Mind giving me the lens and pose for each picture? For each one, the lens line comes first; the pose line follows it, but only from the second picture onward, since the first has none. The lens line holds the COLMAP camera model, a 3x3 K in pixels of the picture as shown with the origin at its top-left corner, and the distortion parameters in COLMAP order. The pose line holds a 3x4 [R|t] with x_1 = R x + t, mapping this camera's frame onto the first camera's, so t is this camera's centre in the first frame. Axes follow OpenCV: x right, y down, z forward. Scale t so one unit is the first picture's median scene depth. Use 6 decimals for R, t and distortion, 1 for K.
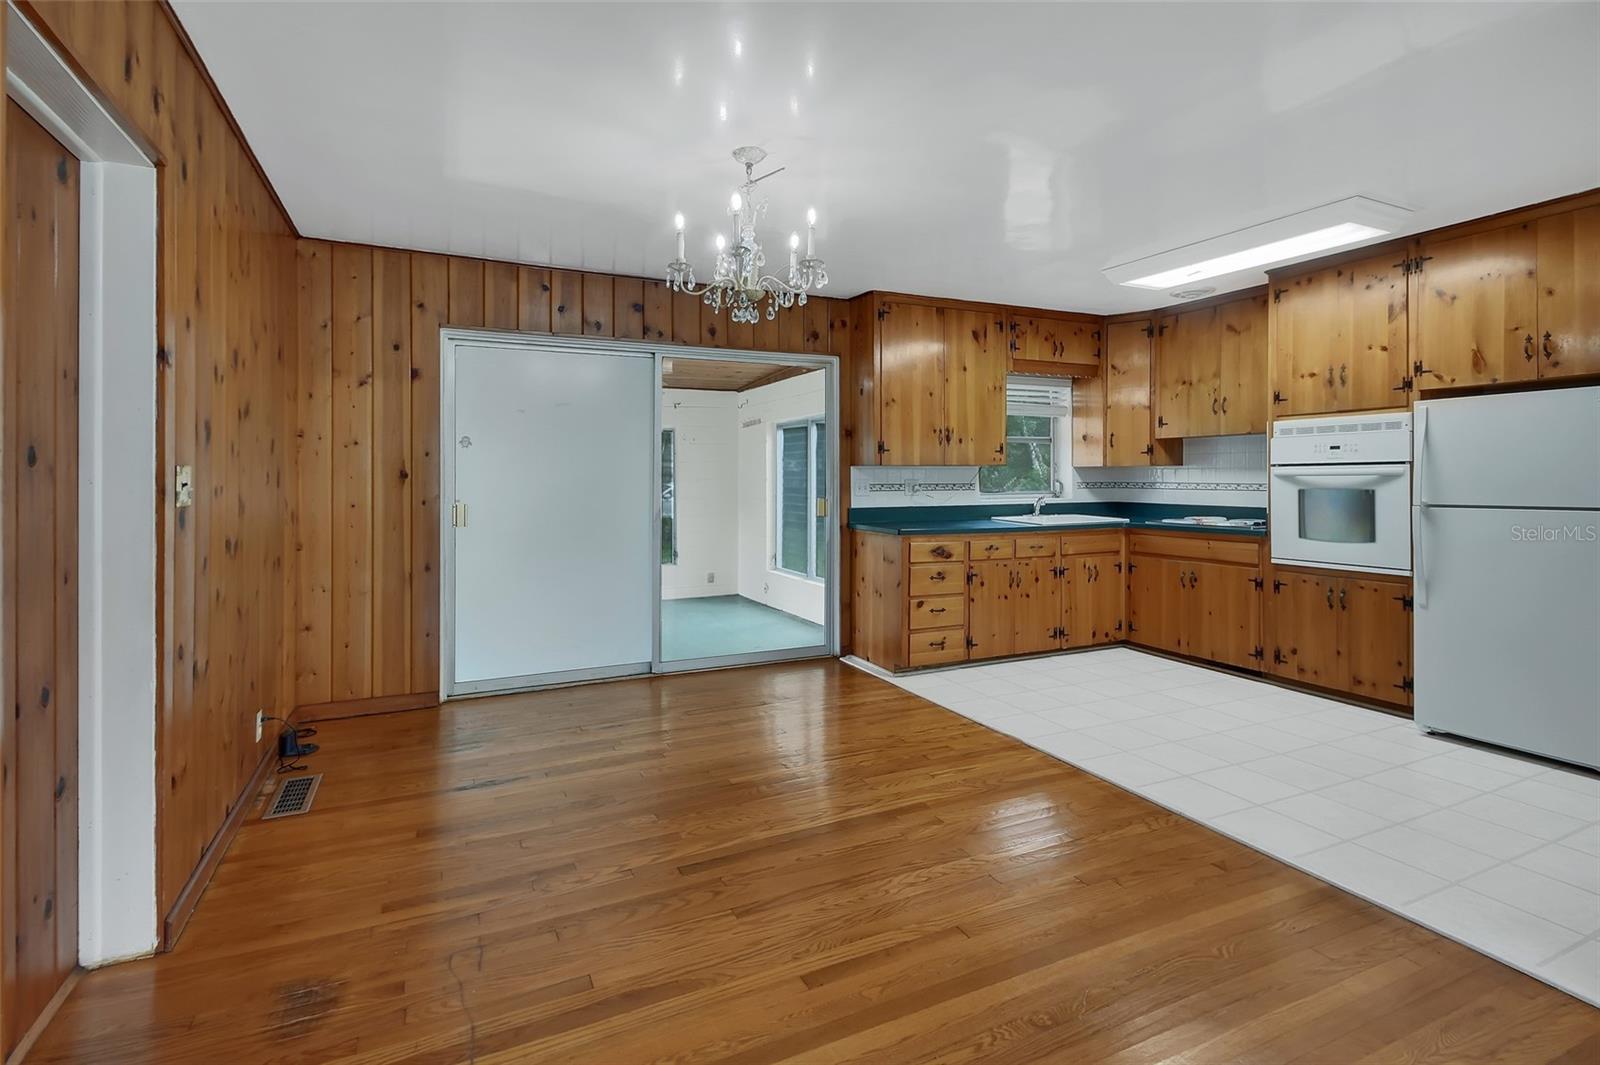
lens RADIAL K [[756.6, 0, 784.6], [0, 756.6, 484.2], [0, 0, 1]] dist [0.025620, -0.013887]
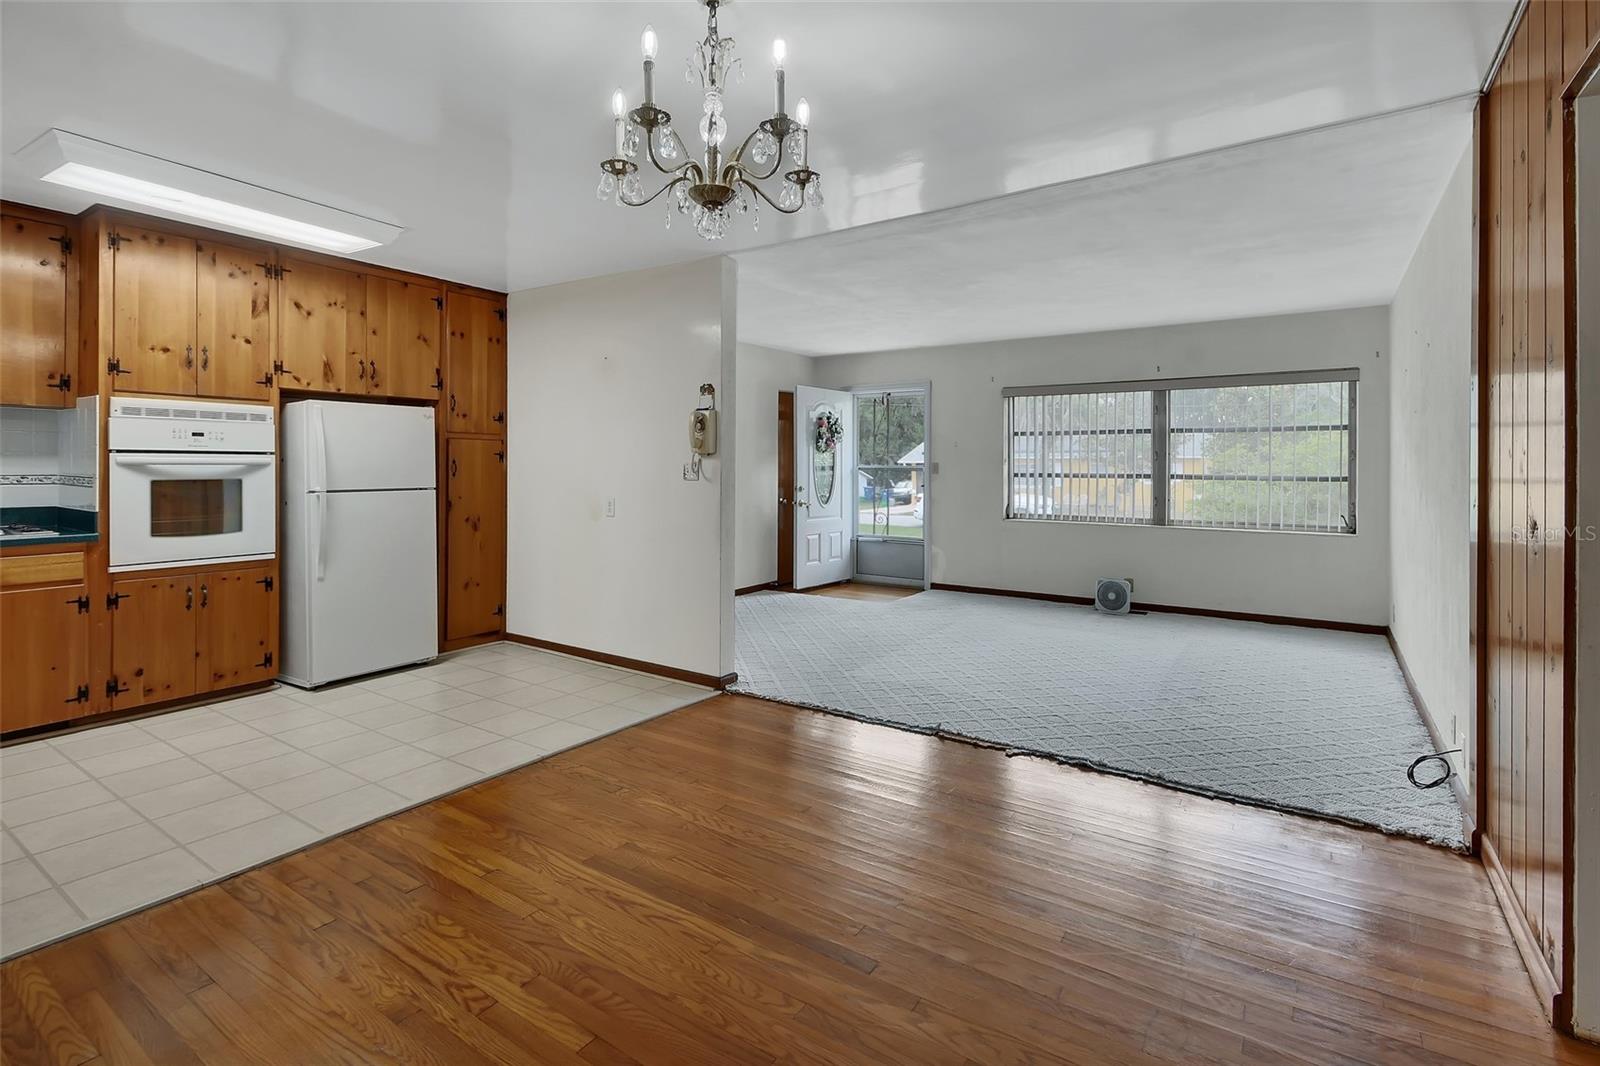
lens RADIAL K [[756.6, 0, 793.3], [0, 756.6, 462.9], [0, 0, 1]] dist [0.025620, -0.013887]
pose [[-0.516726, 0.007085, 0.856122, -0.420328], [0.003273, 0.999975, -0.006301, -0.004536], [-0.856145, -0.000454, -0.516736, 0.802371]]
